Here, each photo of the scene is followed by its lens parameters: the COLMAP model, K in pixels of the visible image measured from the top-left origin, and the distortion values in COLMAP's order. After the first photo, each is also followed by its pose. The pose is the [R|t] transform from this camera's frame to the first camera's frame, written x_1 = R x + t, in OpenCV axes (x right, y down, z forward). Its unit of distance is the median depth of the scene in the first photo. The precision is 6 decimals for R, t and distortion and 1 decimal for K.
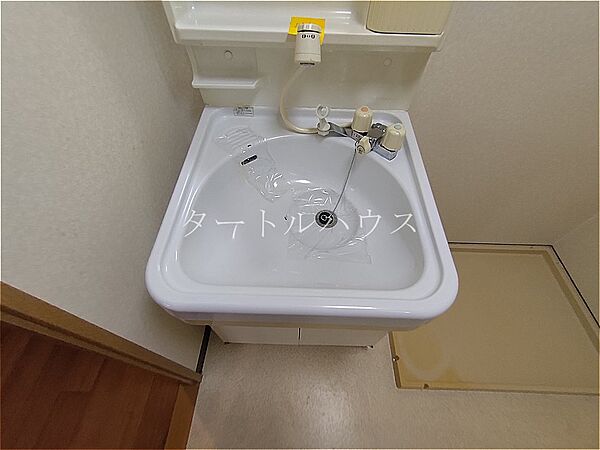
lens RADIAL K [[268.1, 0, 301.7], [0, 268.1, 224.4], [0, 0, 1]] dist [0.004375, 0.000964]
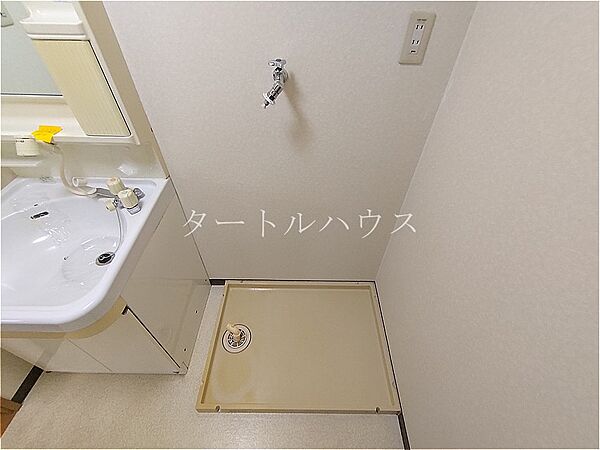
lens RADIAL K [[268.1, 0, 298.4], [0, 268.1, 223.9], [0, 0, 1]] dist [0.004375, 0.000964]
pose [[0.999901, -0.012850, 0.005798, 0.800339], [0.013645, 0.985506, -0.169089, 0.035159], [-0.003541, 0.169152, 0.985584, -0.237724]]
